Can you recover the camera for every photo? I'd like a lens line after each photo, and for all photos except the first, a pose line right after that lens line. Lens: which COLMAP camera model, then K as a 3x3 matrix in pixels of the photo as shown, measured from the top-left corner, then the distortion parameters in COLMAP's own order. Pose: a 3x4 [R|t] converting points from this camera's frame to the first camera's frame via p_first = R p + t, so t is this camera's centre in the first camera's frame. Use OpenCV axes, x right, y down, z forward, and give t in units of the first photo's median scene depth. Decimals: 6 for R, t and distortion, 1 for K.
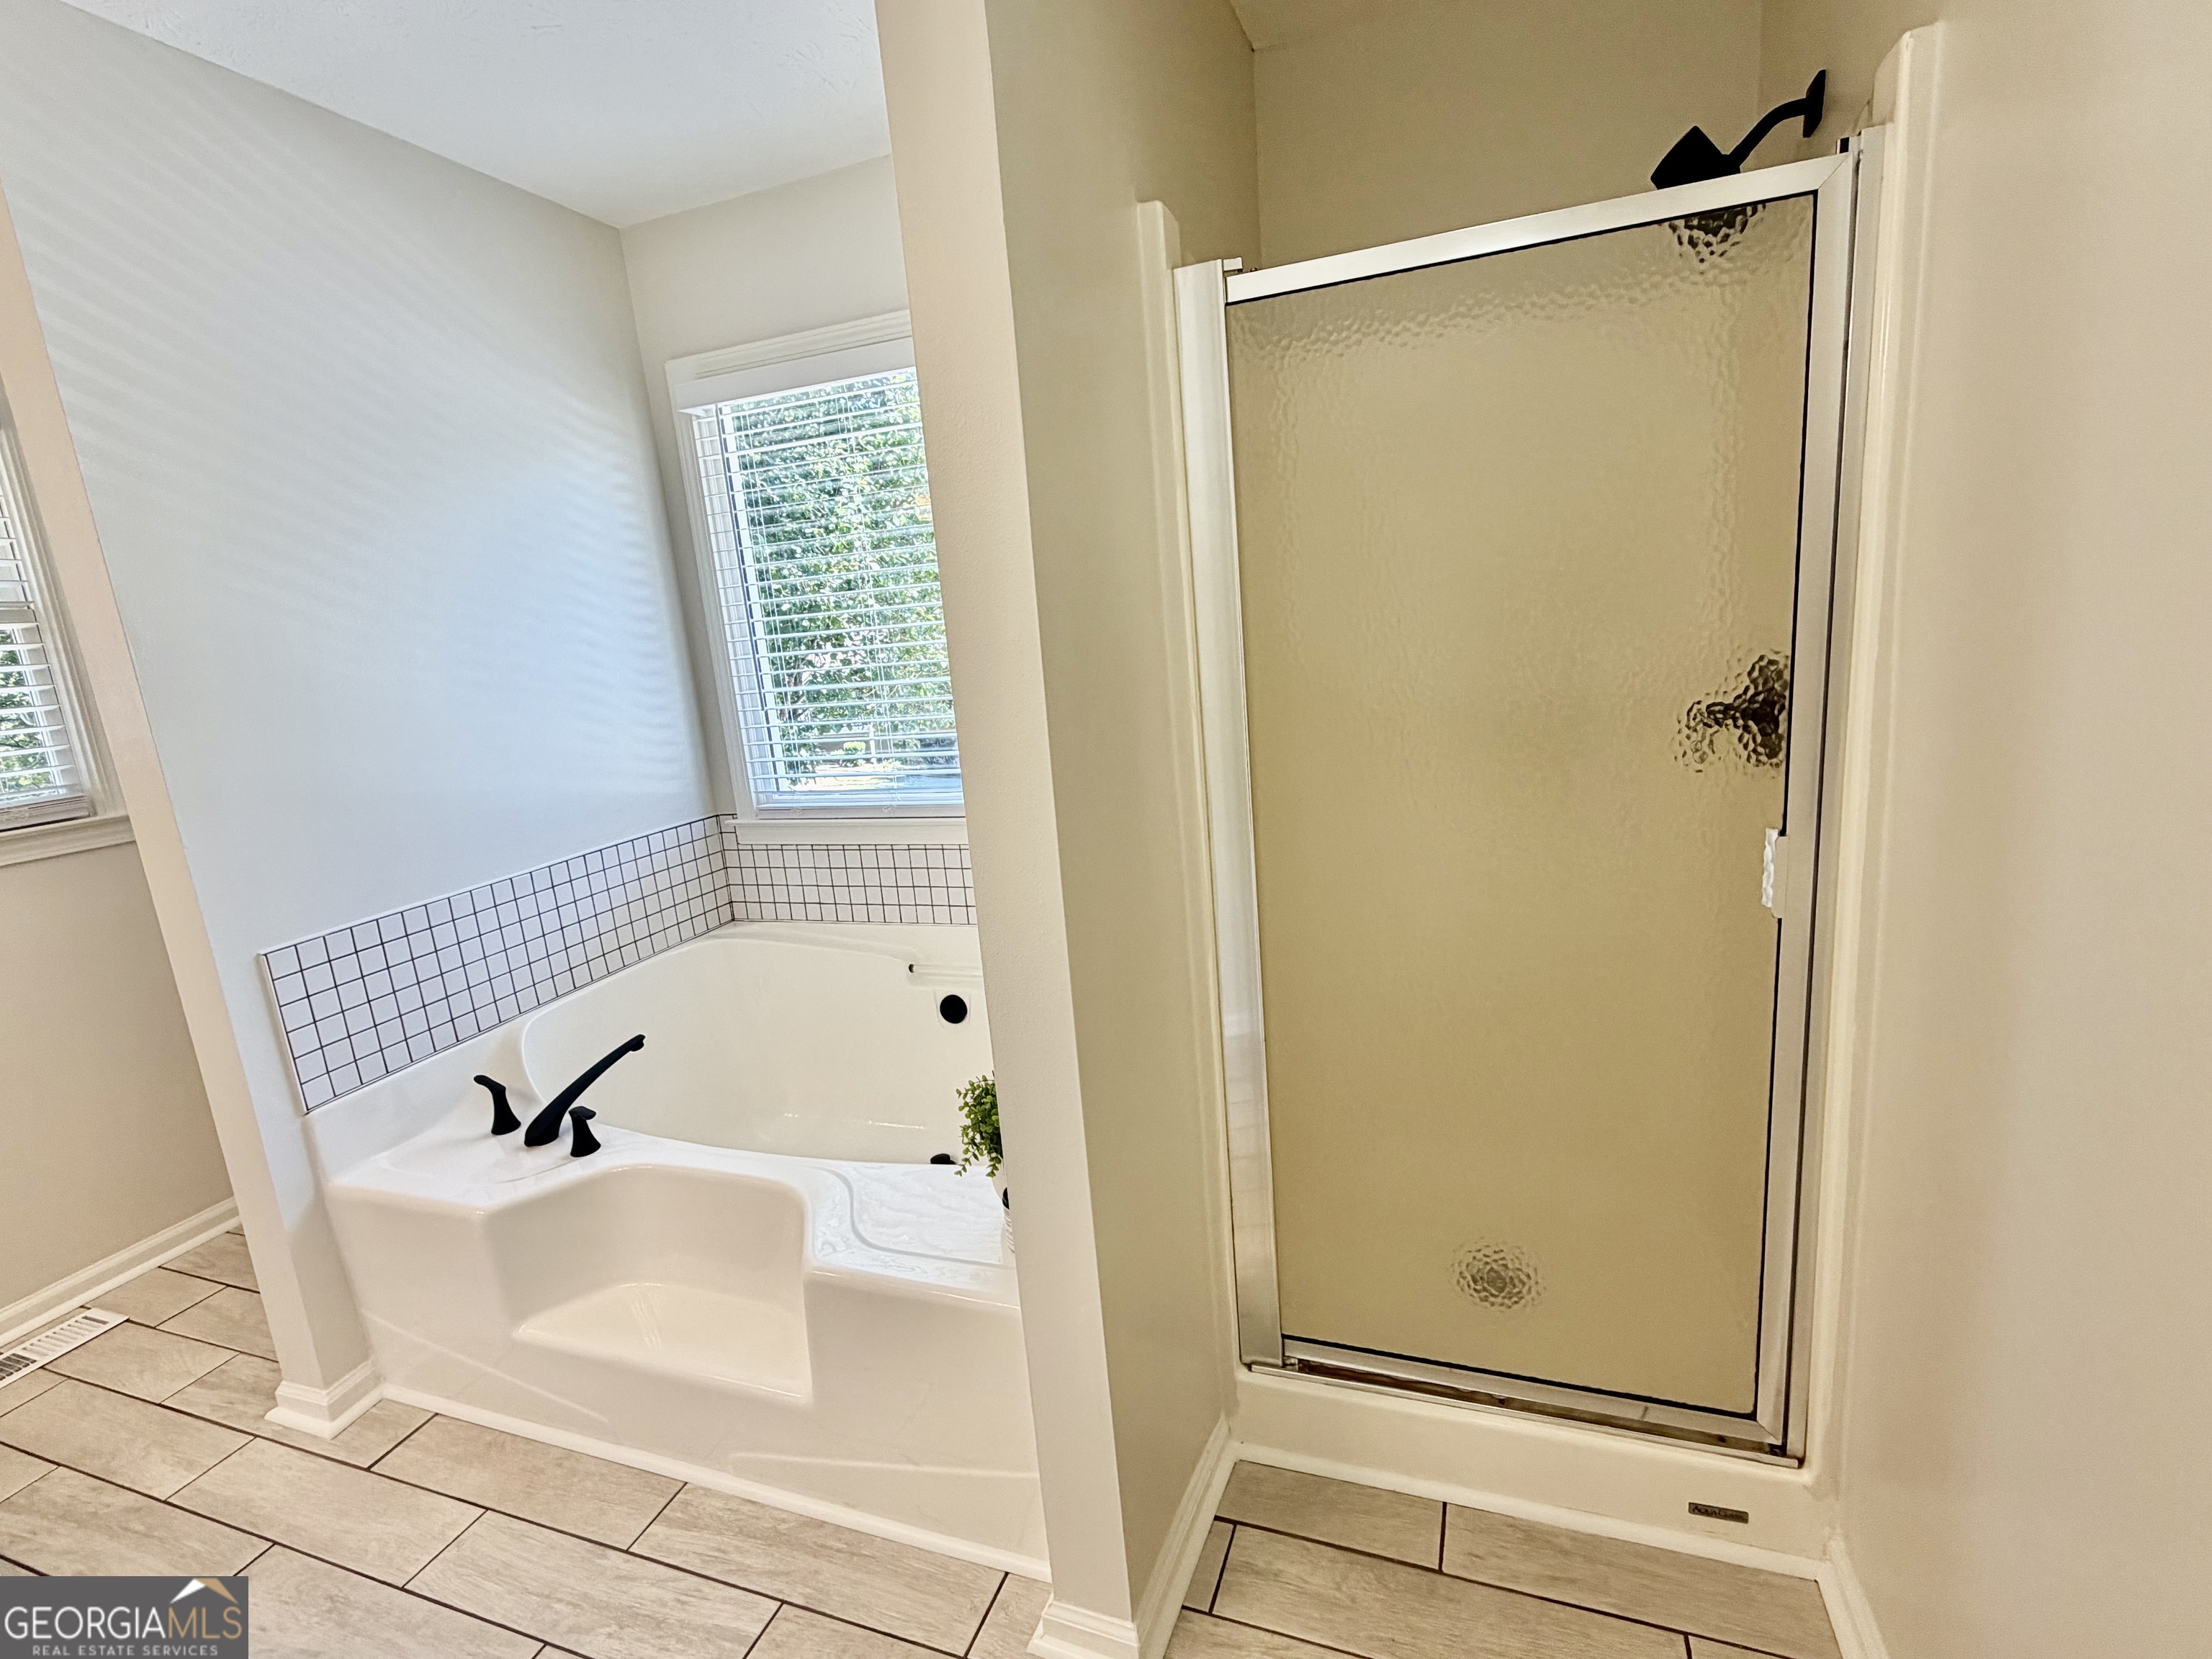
lens RADIAL K [[1023.5, 0, 1104.6], [0, 1023.5, 833.6], [0, 0, 1]] dist [-0.000606, 0.000078]
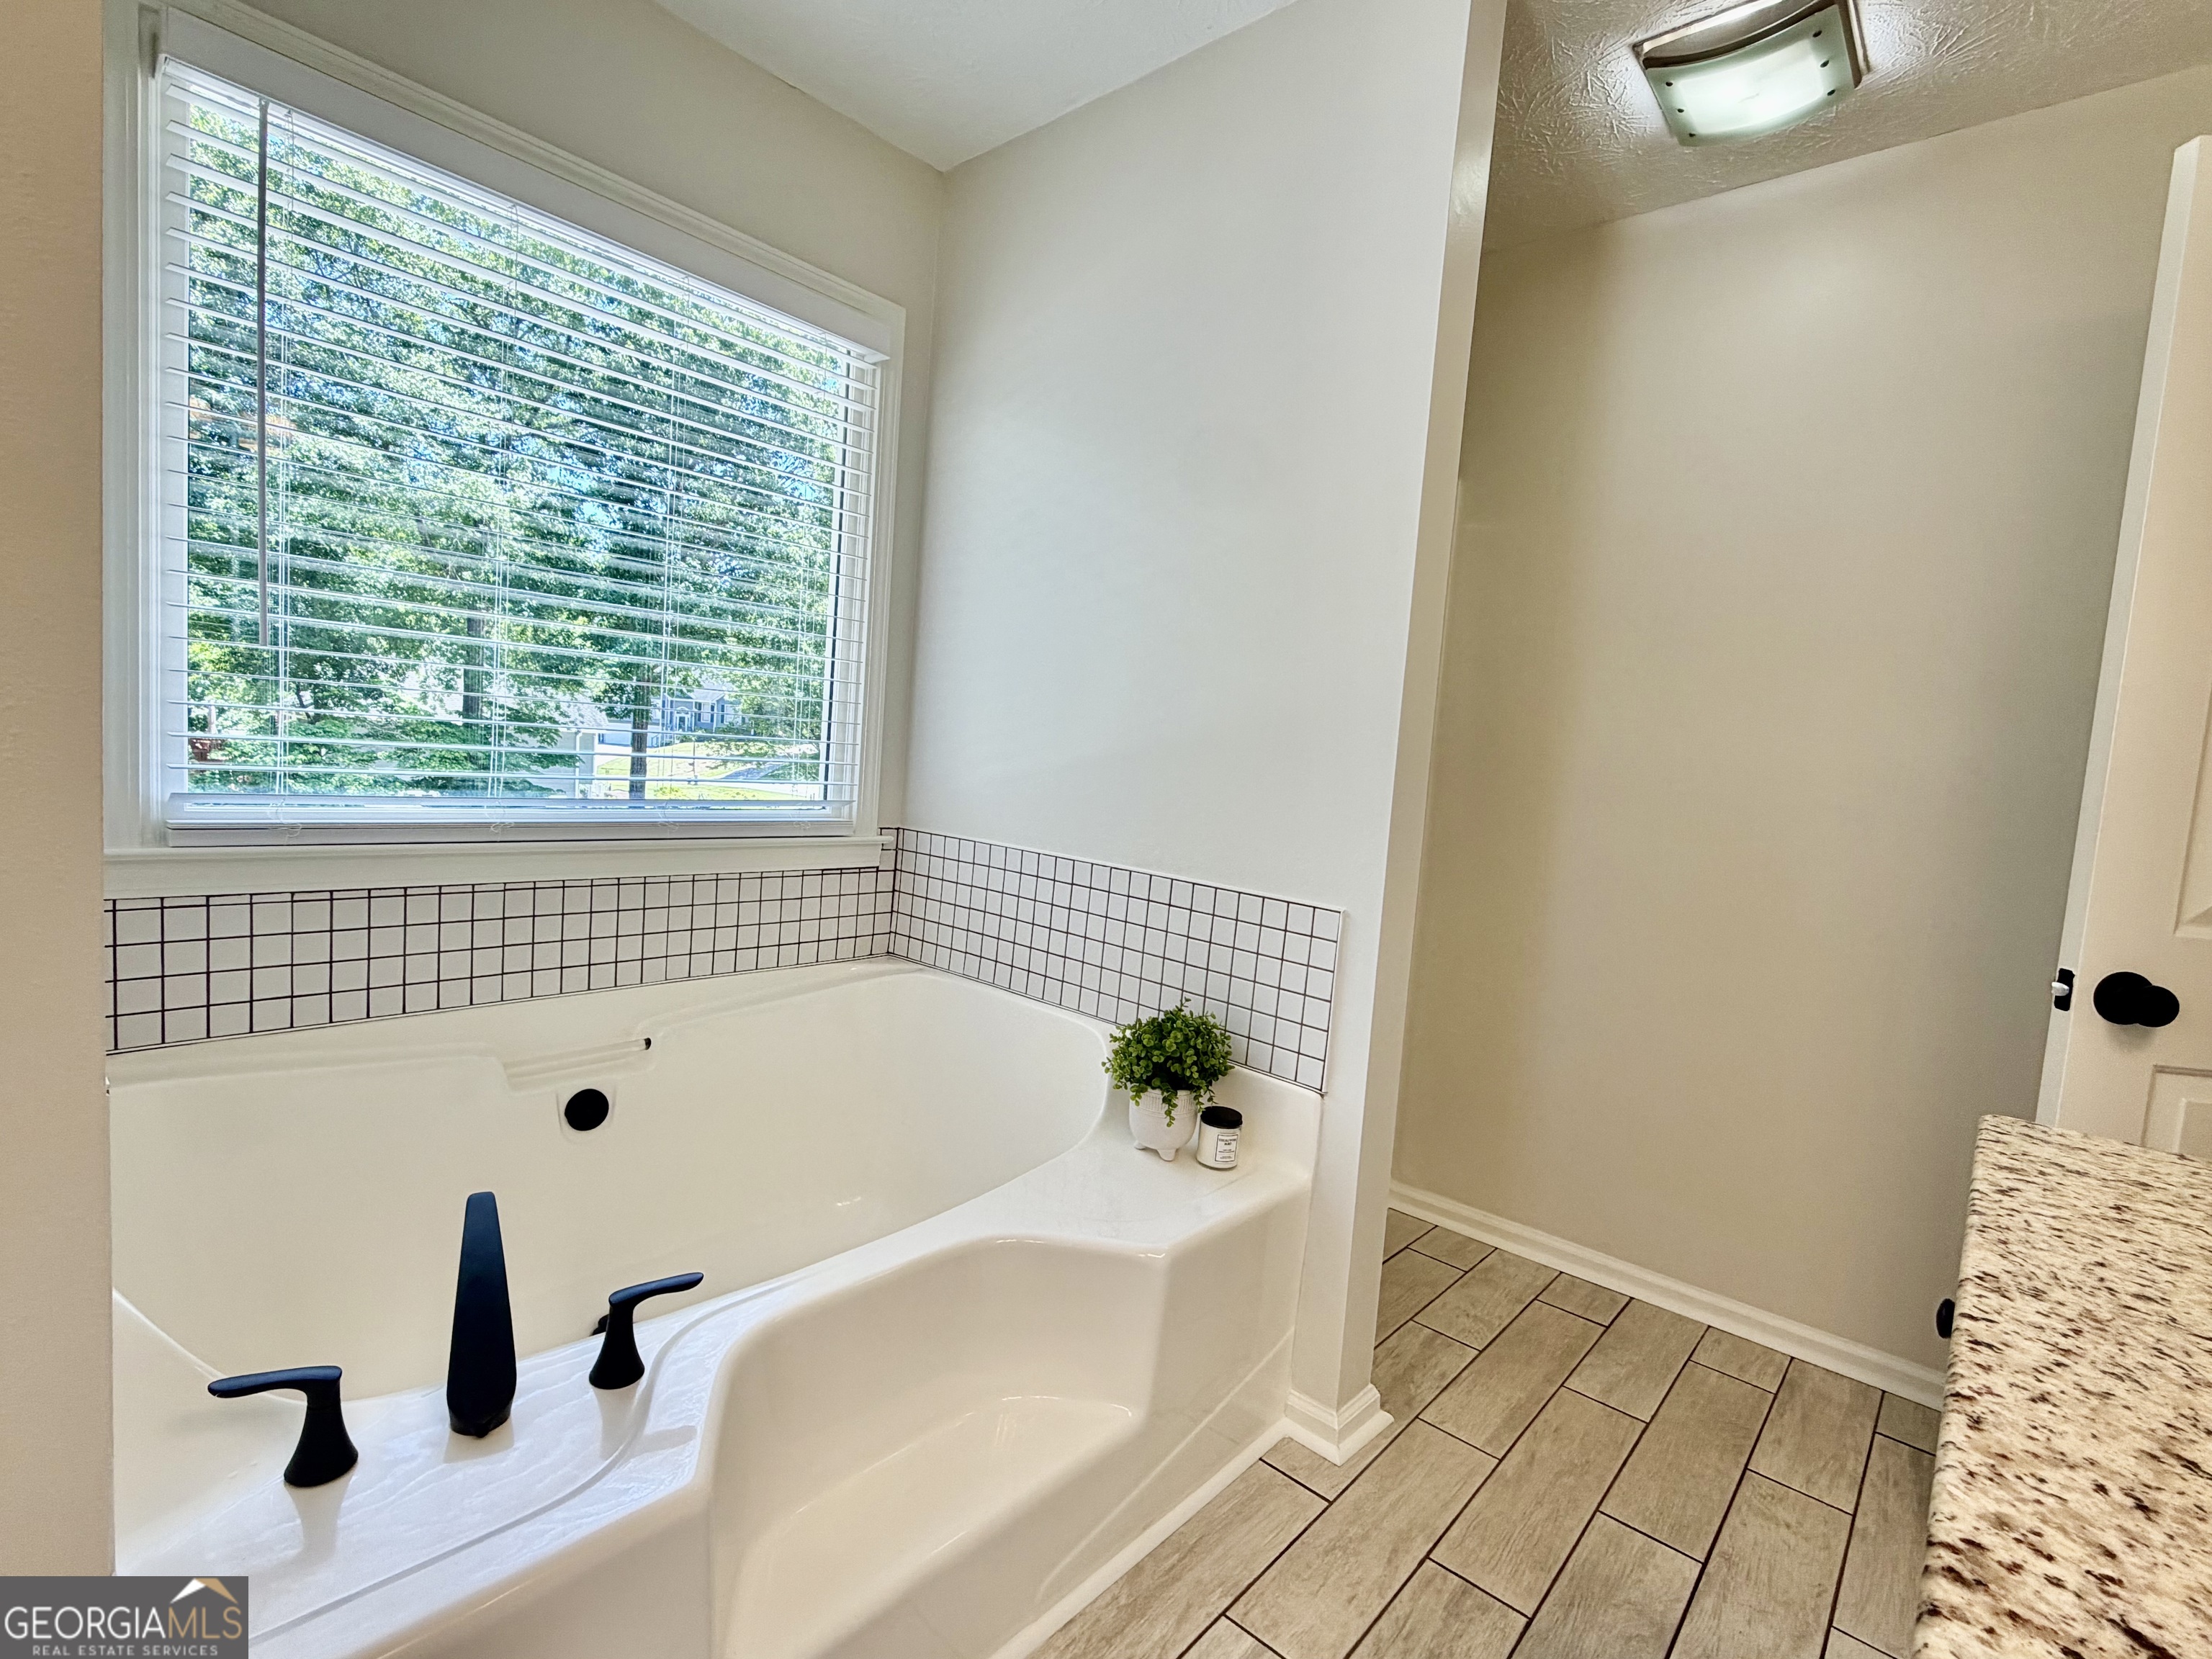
lens RADIAL K [[1023.5, 0, 1104.3], [0, 1023.5, 826.5], [0, 0, 1]] dist [-0.000606, 0.000078]
pose [[0.345424, 0.040878, 0.937556, -0.665191], [0.091032, 0.992880, -0.076829, 0.059599], [-0.934021, 0.111887, 0.339244, 0.380523]]
